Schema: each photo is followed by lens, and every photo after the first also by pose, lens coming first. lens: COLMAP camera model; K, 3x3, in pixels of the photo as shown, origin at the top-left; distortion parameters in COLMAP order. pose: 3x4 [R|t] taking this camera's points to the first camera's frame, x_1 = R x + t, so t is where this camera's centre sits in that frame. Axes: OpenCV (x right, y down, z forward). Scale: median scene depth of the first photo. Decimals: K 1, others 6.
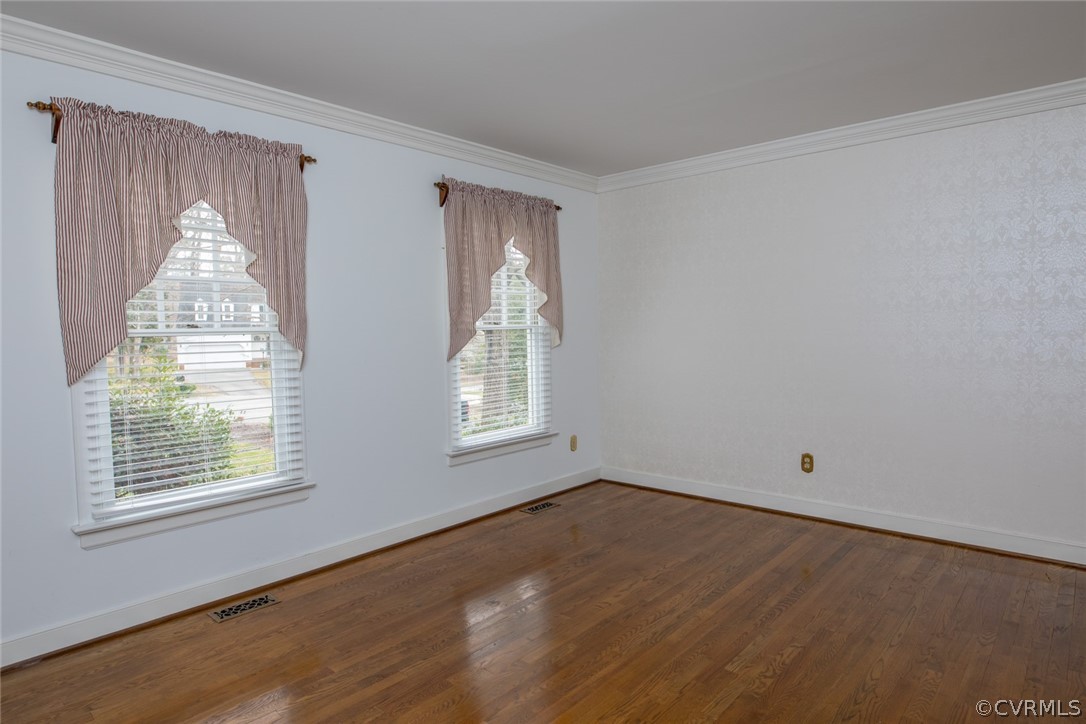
lens RADIAL K [[627.2, 0, 546.2], [0, 627.2, 359.9], [0, 0, 1]] dist [-0.022202, -0.000735]
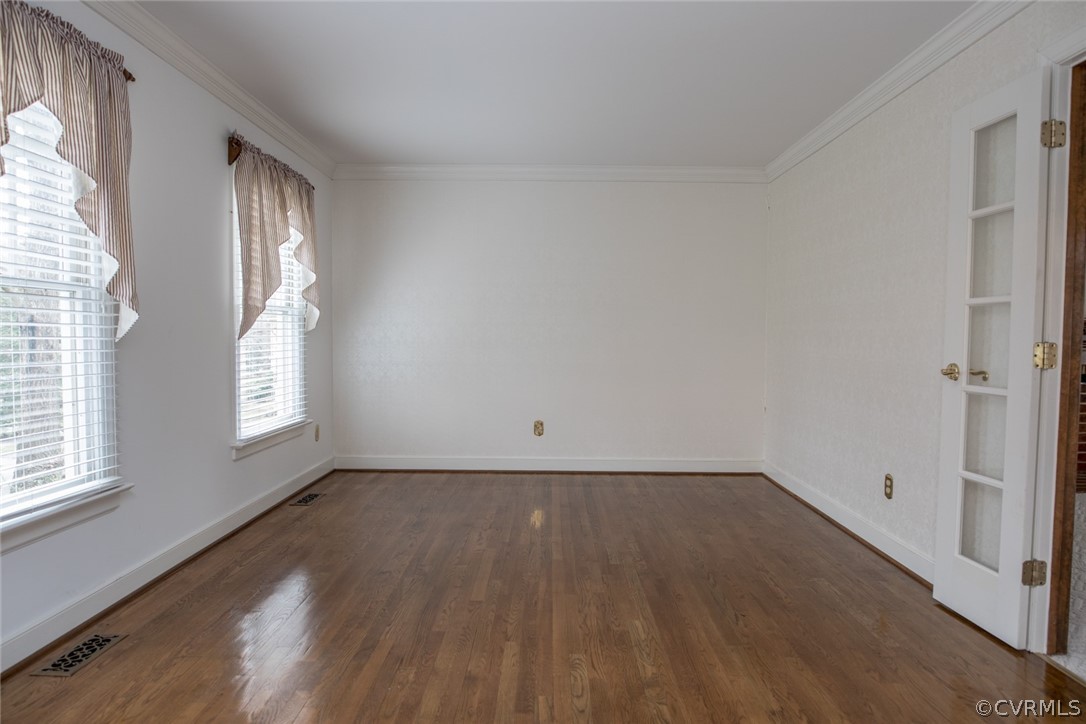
lens RADIAL K [[627.2, 0, 546.2], [0, 627.2, 359.9], [0, 0, 1]] dist [-0.022202, -0.000735]
pose [[0.750116, -0.001682, 0.661304, -0.524576], [0.013949, 0.999815, -0.013280, 0.060072], [-0.661159, 0.019186, 0.750001, 0.066786]]
